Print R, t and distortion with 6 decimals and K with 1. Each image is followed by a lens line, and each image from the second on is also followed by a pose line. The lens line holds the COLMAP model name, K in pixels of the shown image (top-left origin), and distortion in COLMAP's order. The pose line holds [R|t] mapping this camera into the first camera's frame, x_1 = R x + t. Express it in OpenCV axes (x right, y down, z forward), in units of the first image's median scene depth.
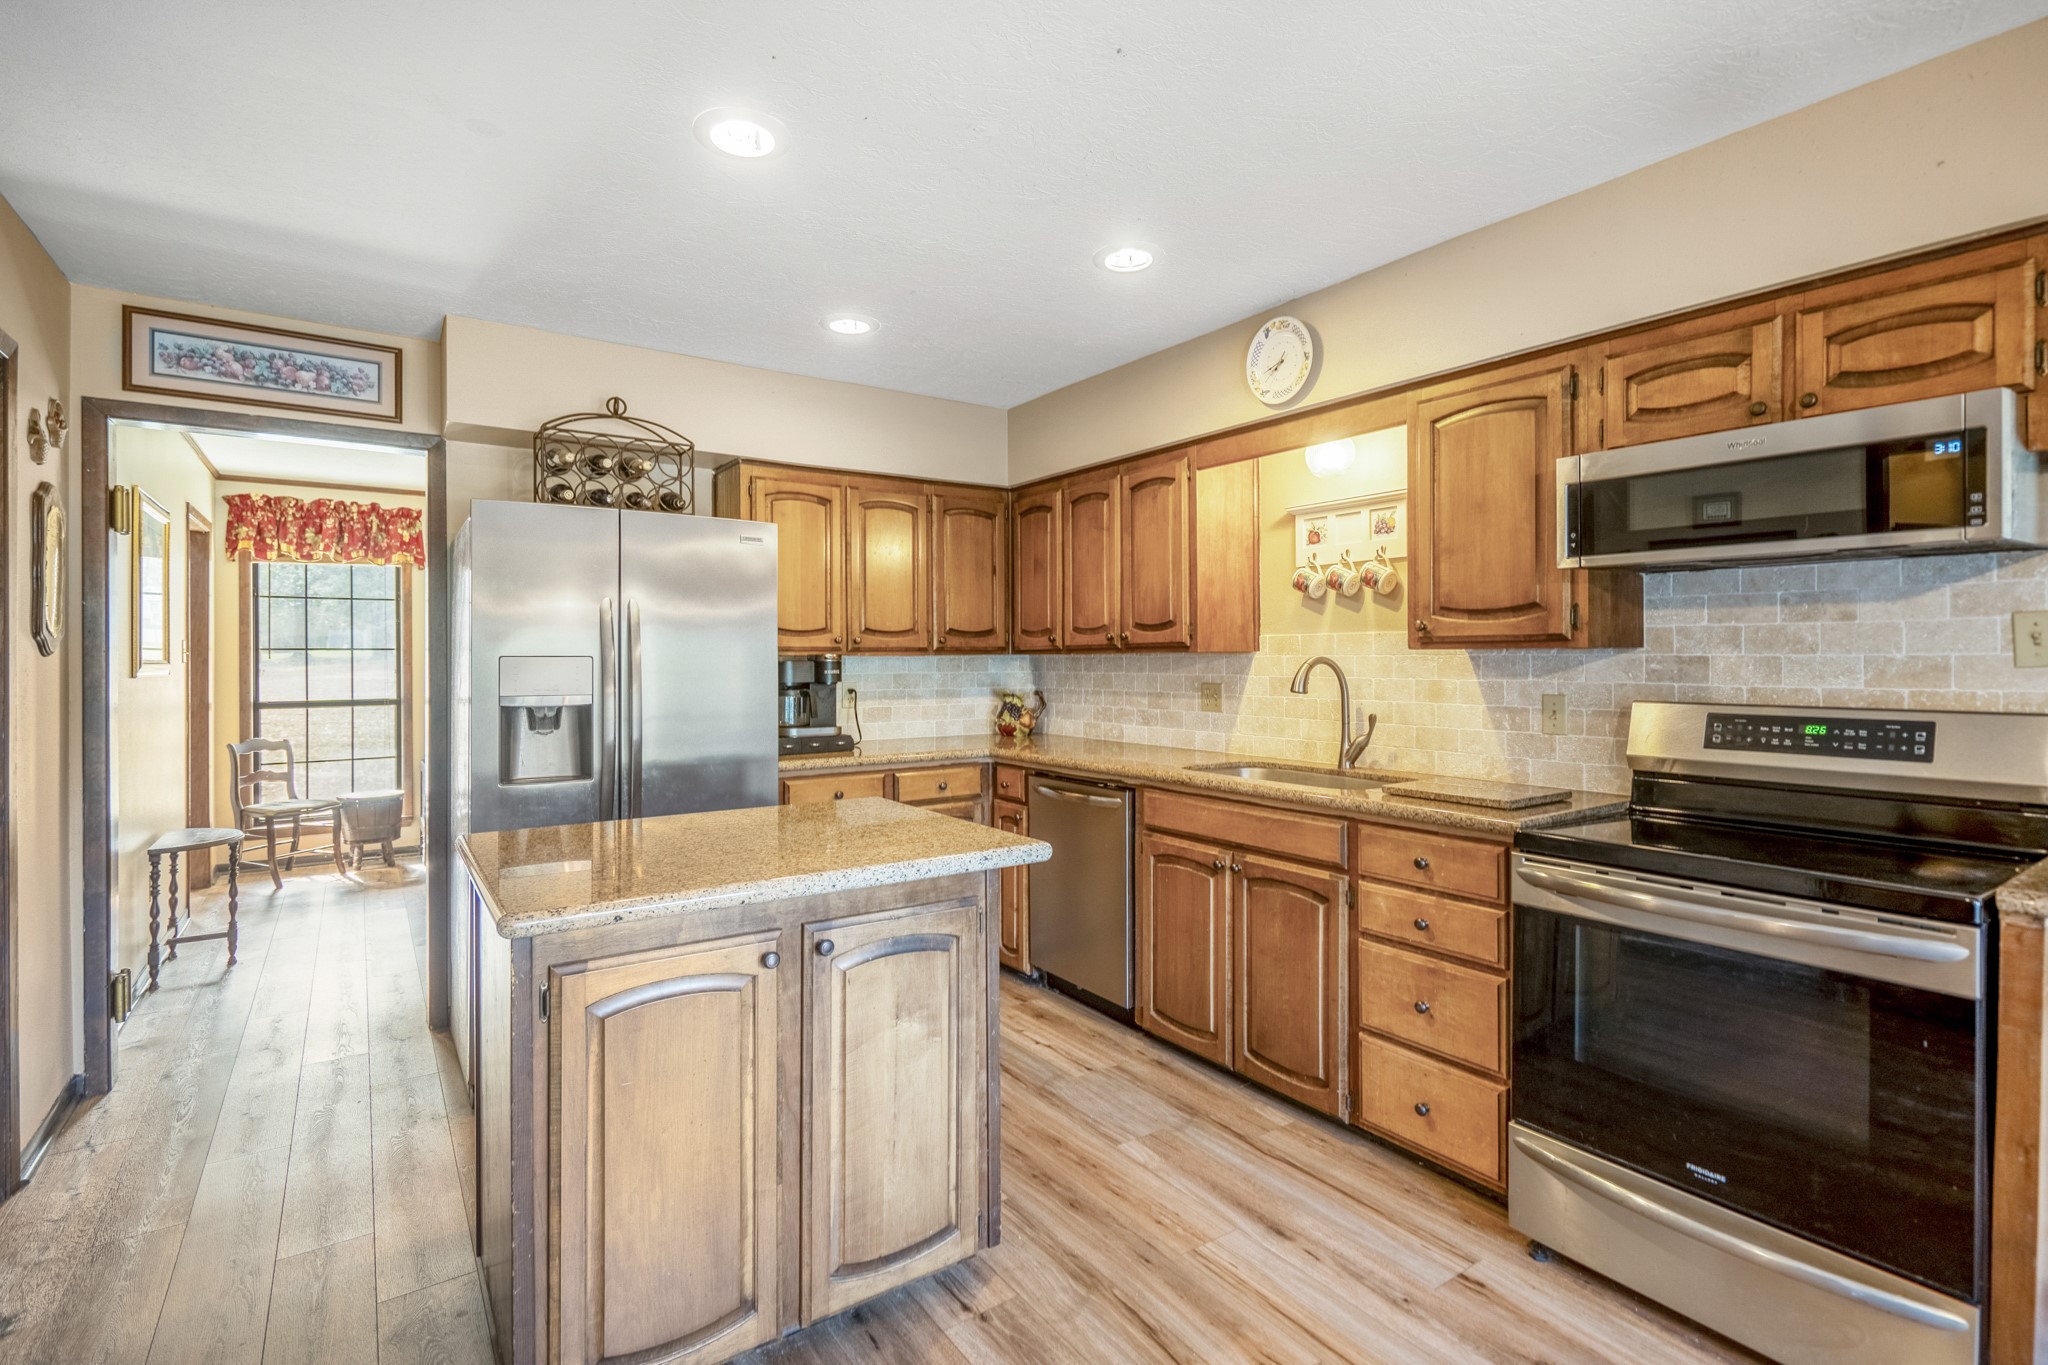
lens RADIAL K [[963.4, 0, 1035.2], [0, 963.4, 662.1], [0, 0, 1]] dist [-0.000391, -0.000114]
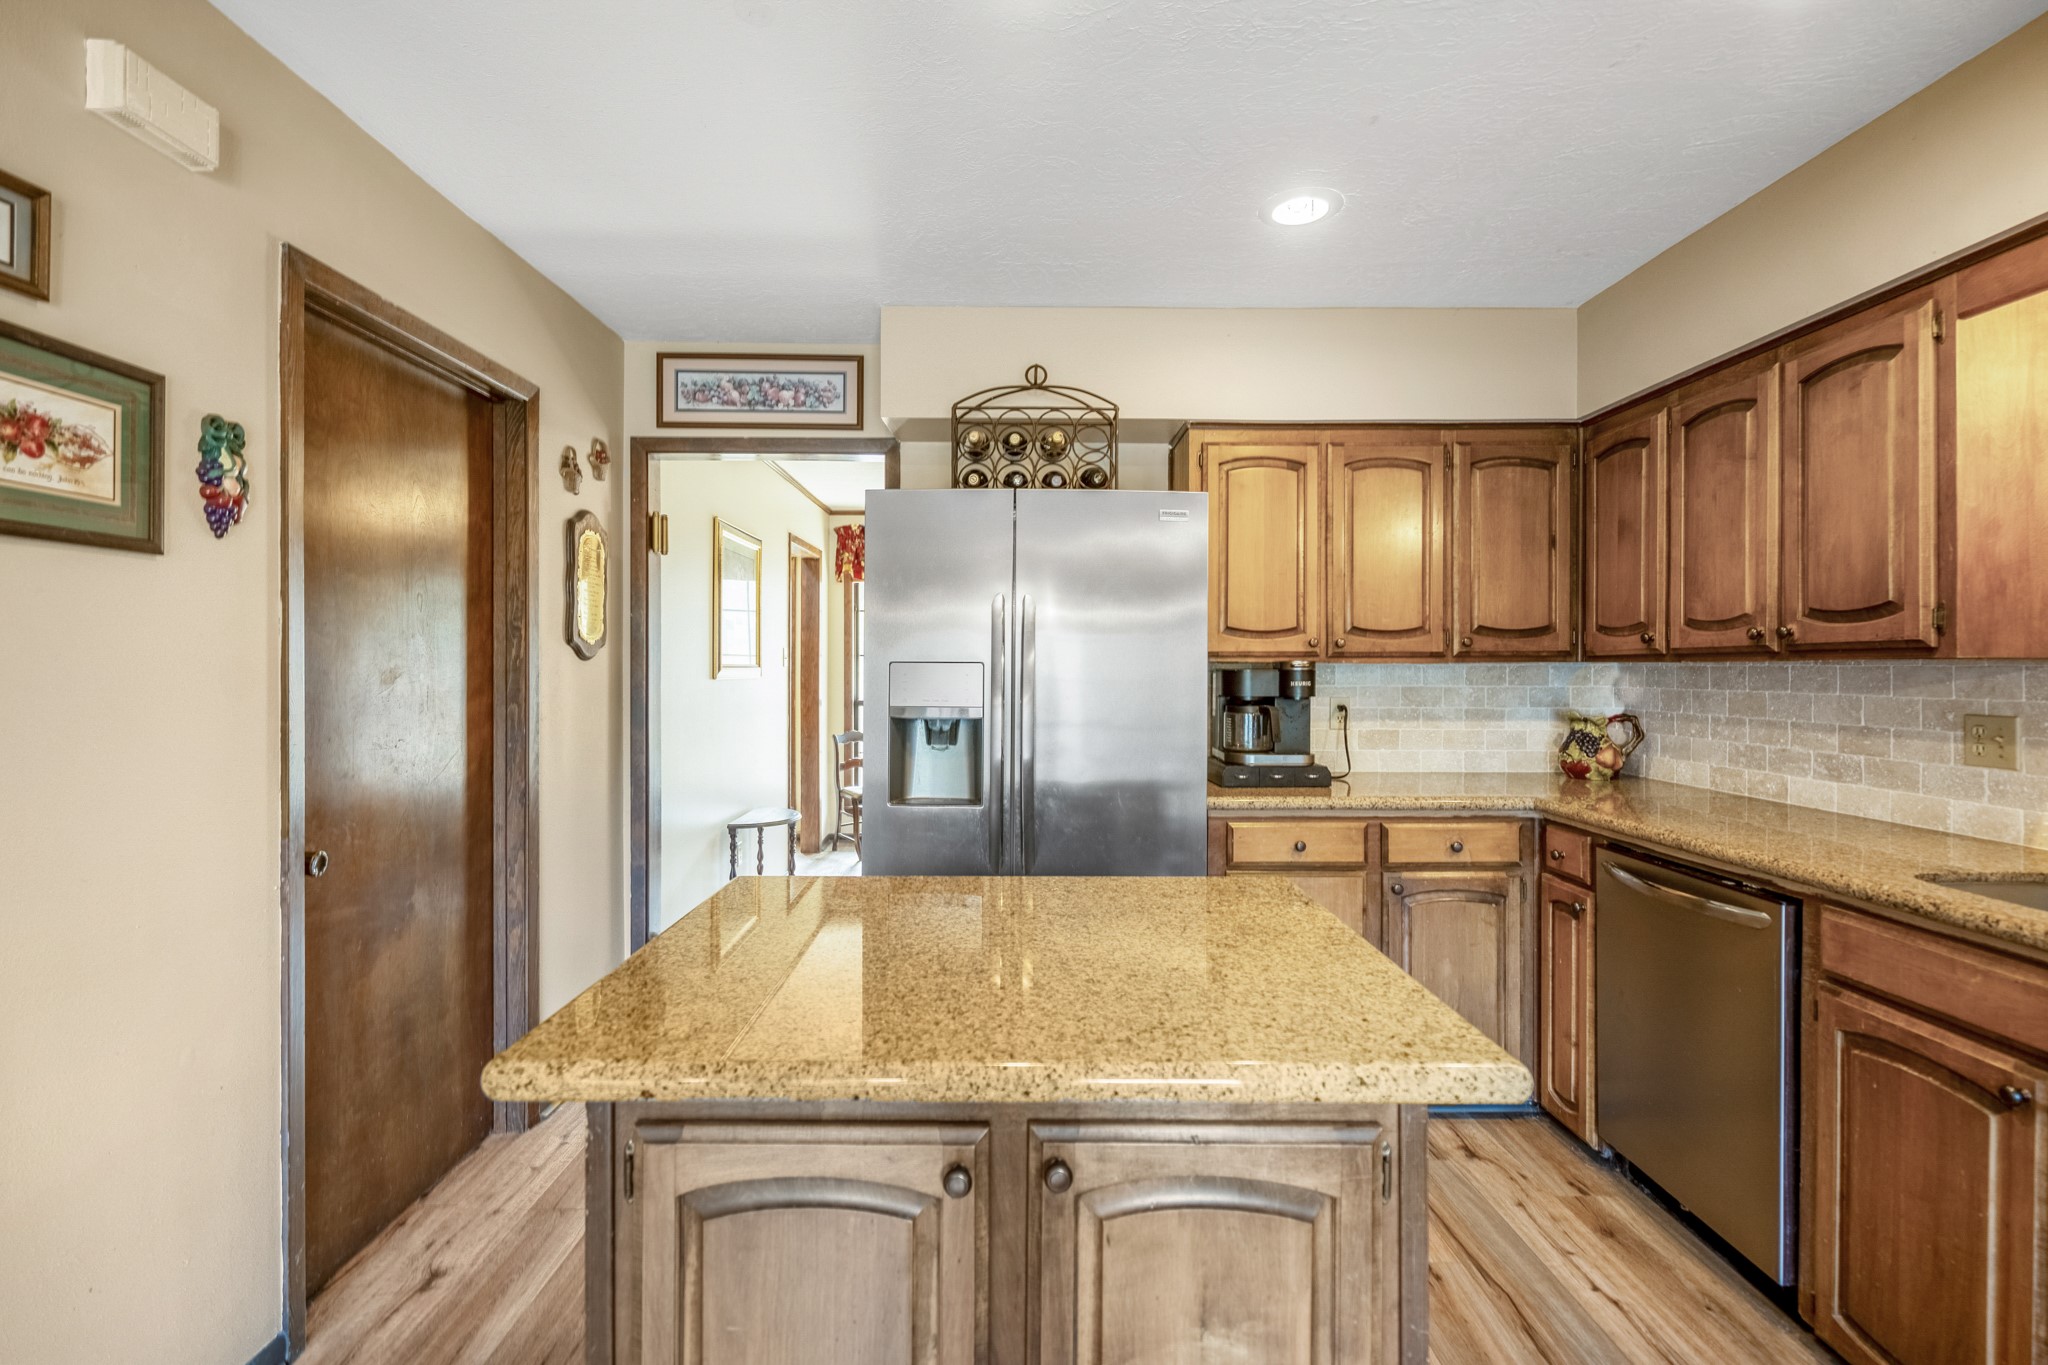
lens RADIAL K [[943.7, 0, 1024.1], [0, 943.7, 668.0], [0, 0, 1]] dist [0.002725, -0.001452]
pose [[0.822129, 0.006869, -0.569260, 0.040170], [-0.007461, 0.999971, 0.001290, -0.001766], [0.569253, 0.003187, 0.822156, 0.265491]]
